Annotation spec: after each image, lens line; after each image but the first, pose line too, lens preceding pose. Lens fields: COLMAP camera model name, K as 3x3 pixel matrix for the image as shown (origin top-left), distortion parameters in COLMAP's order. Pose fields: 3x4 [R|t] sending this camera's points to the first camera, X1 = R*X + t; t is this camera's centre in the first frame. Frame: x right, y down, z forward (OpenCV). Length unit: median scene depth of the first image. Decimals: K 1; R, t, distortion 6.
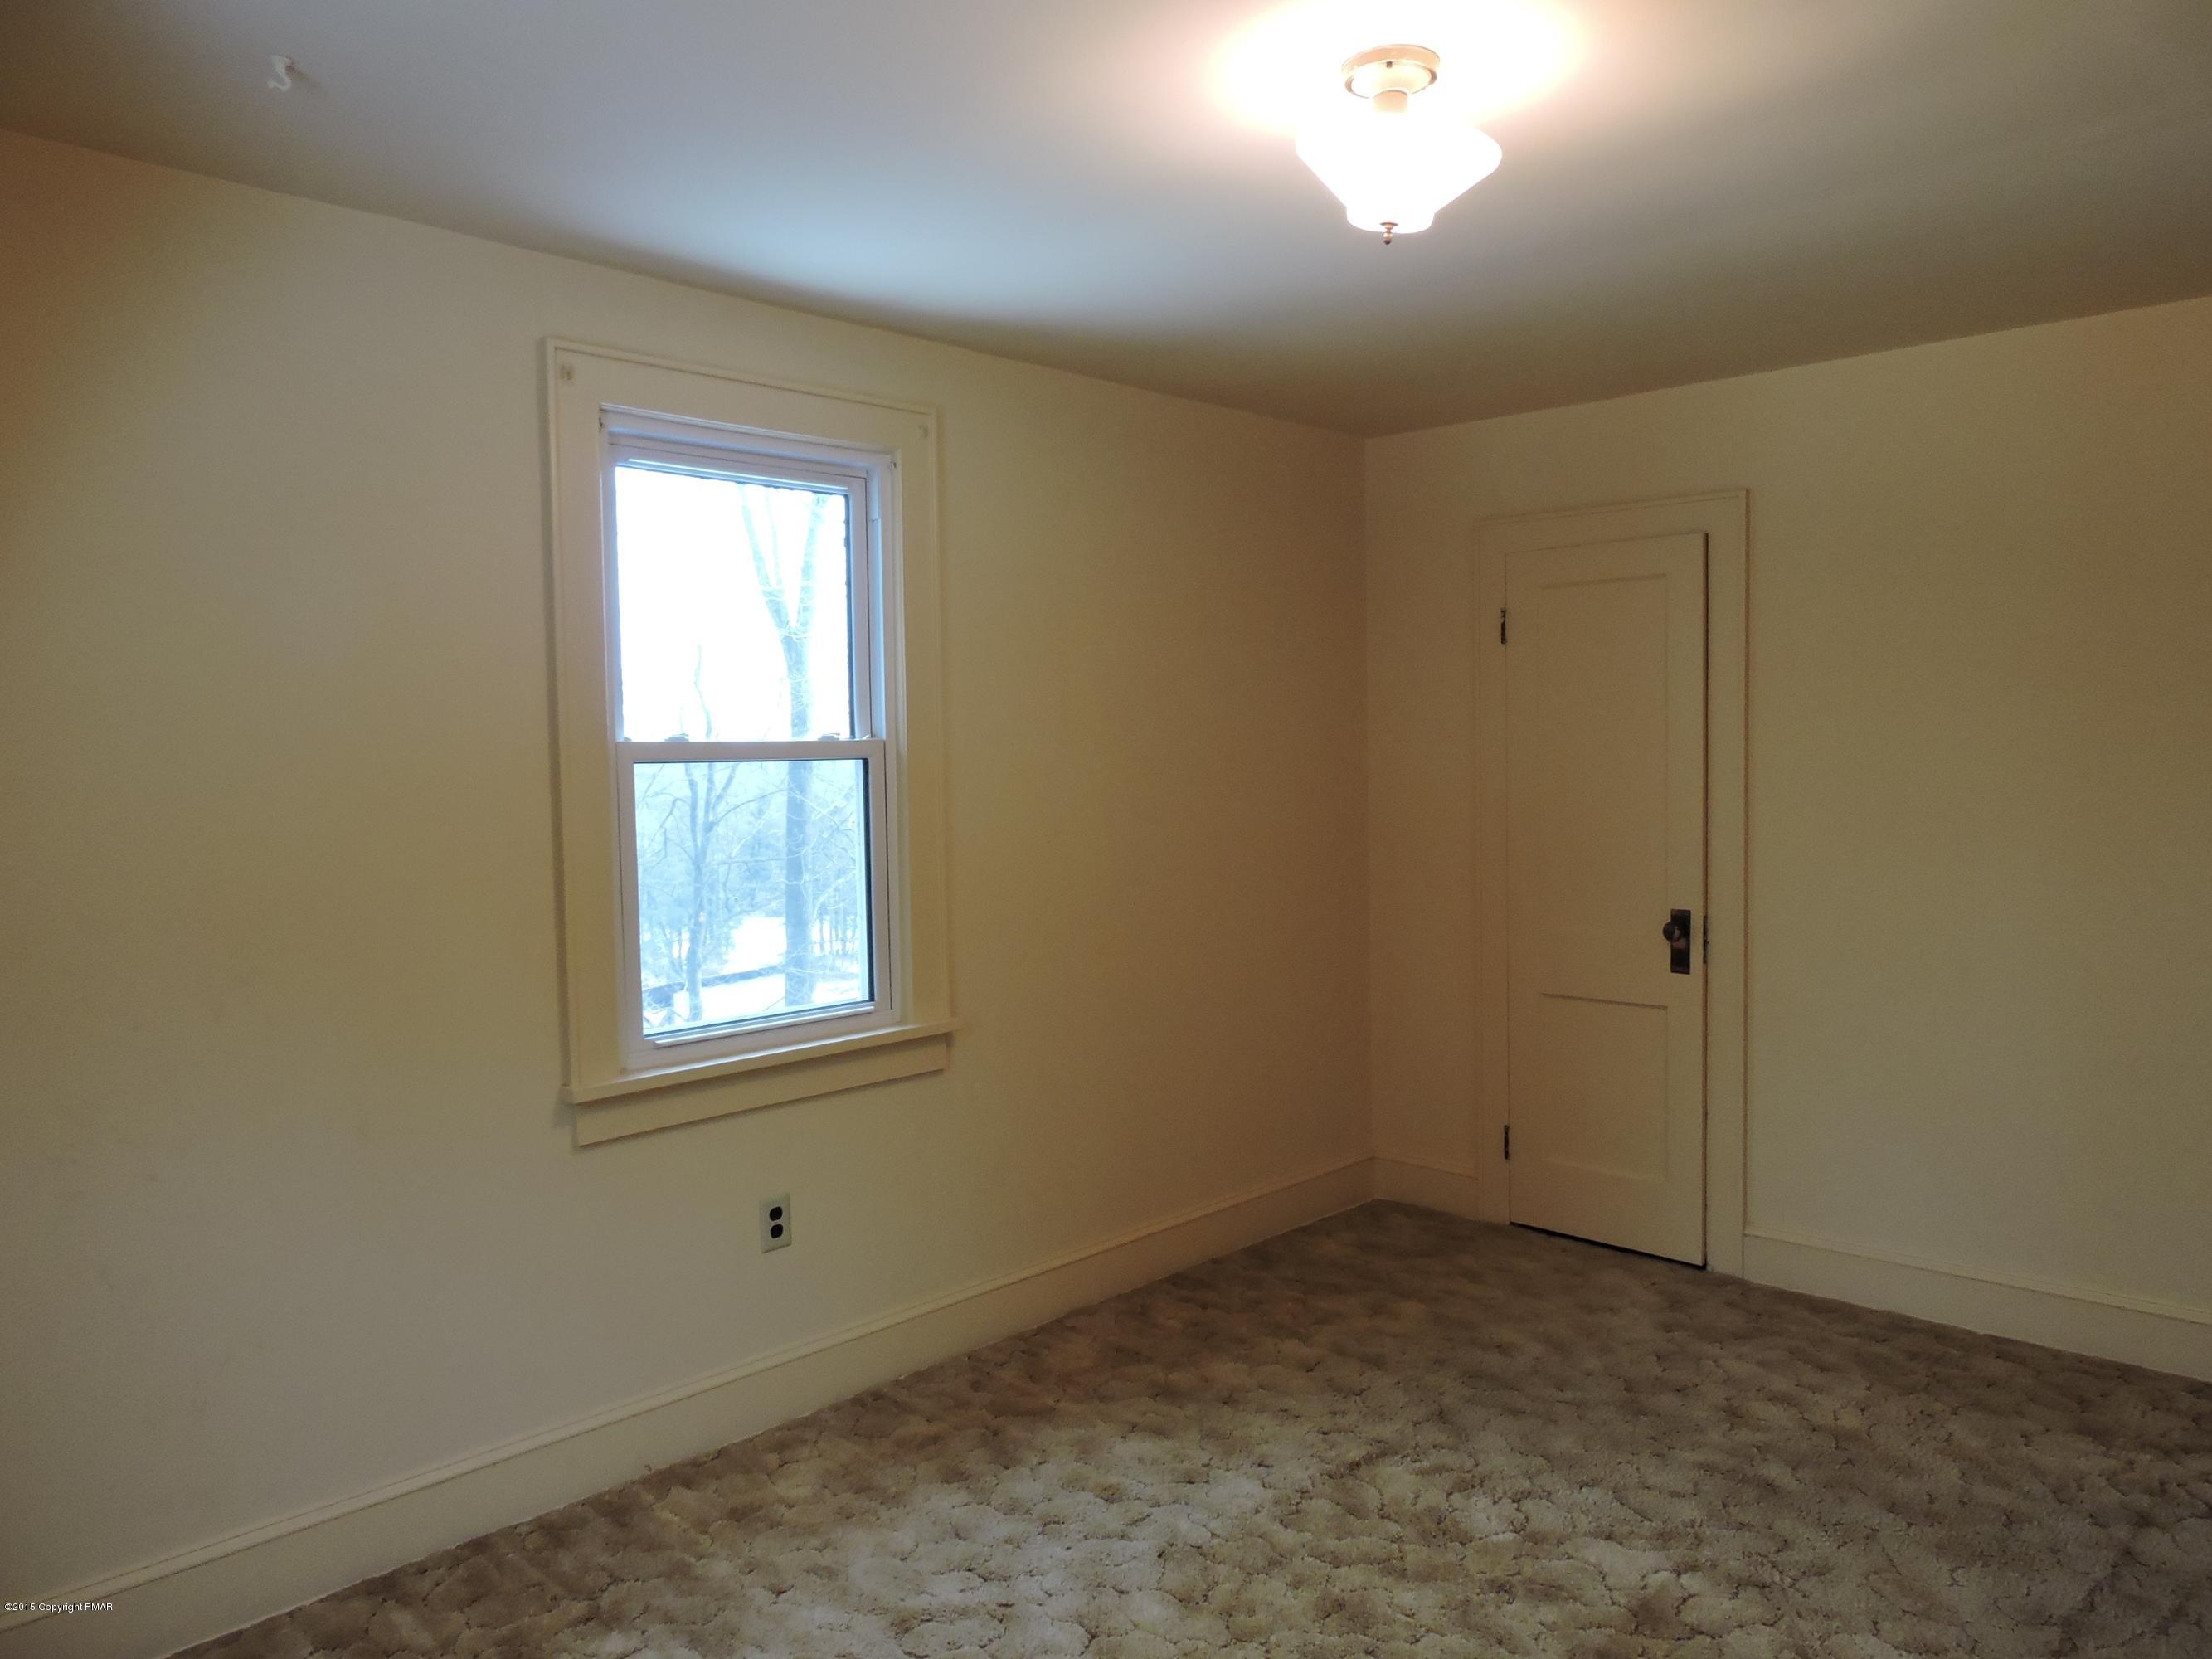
lens RADIAL K [[1581.0, 0, 1097.7], [0, 1581.0, 836.6], [0, 0, 1]] dist [-0.002439, 0.000449]
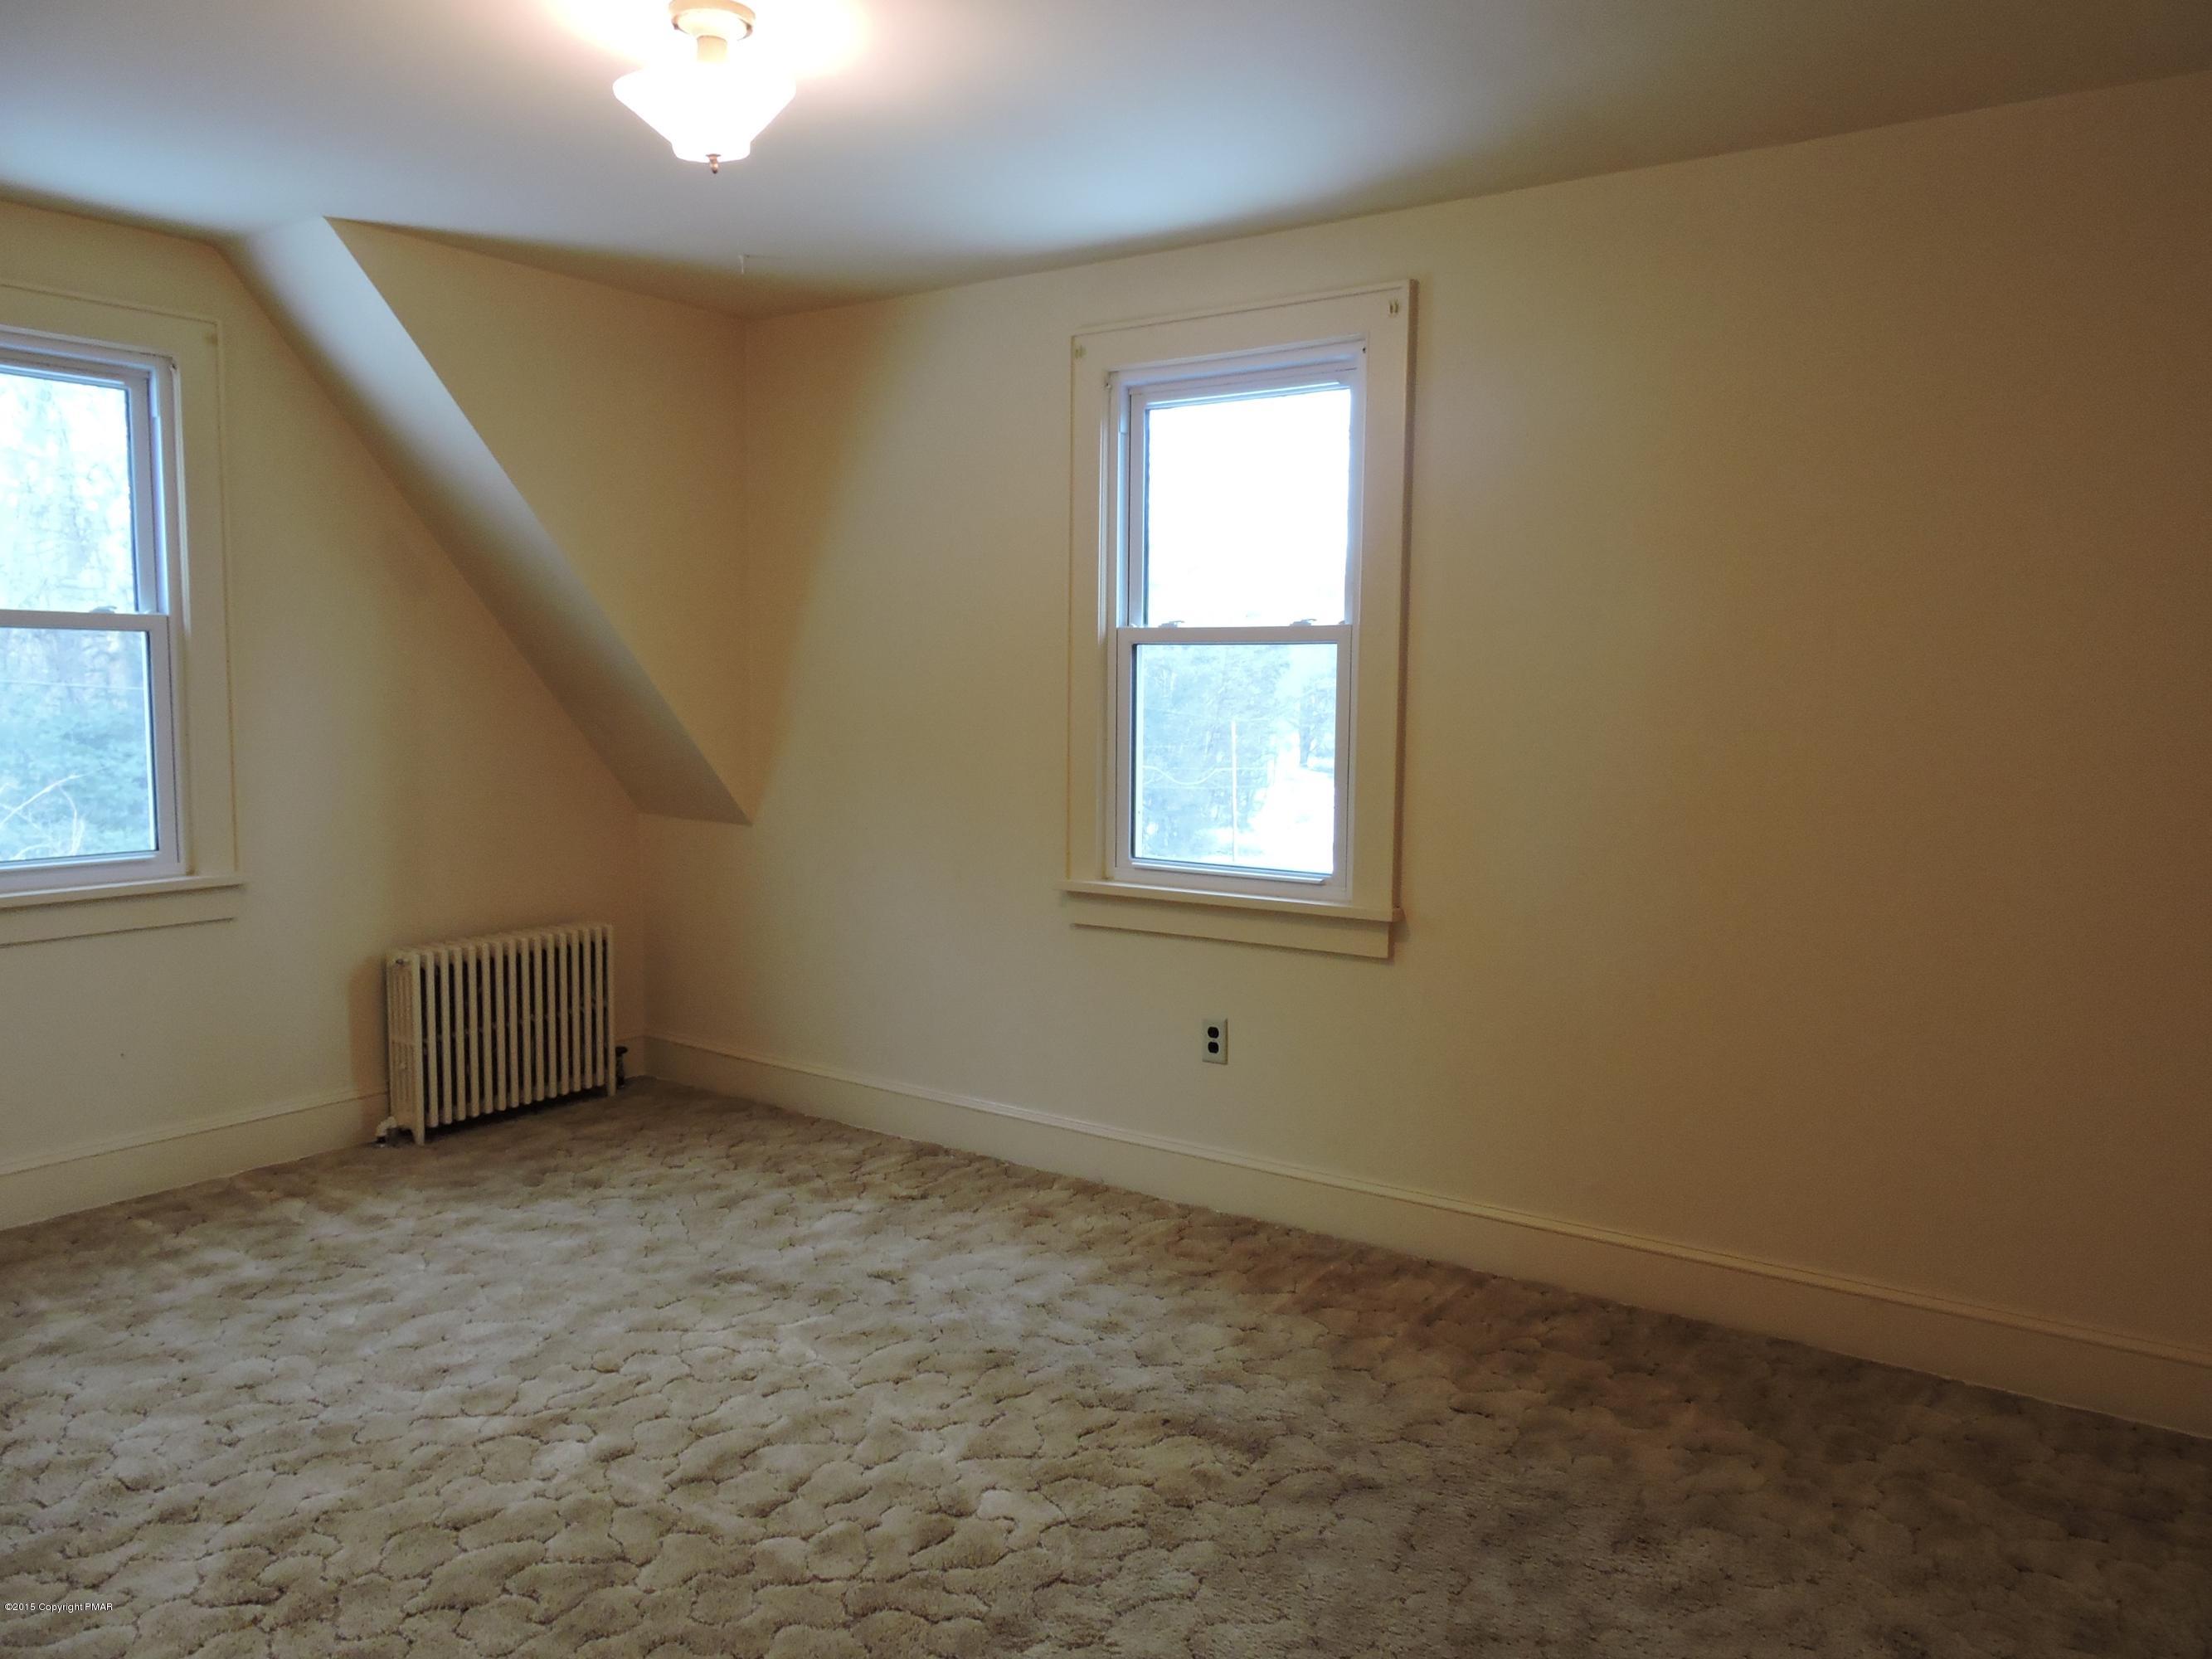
lens RADIAL K [[1581.0, 0, 1107.3], [0, 1581.0, 829.3], [0, 0, 1]] dist [-0.002439, 0.000449]
pose [[0.151722, 0.113731, -0.981858, 0.925539], [-0.062118, 0.992492, 0.105364, -0.029586], [0.986469, 0.045005, 0.157648, 0.738049]]
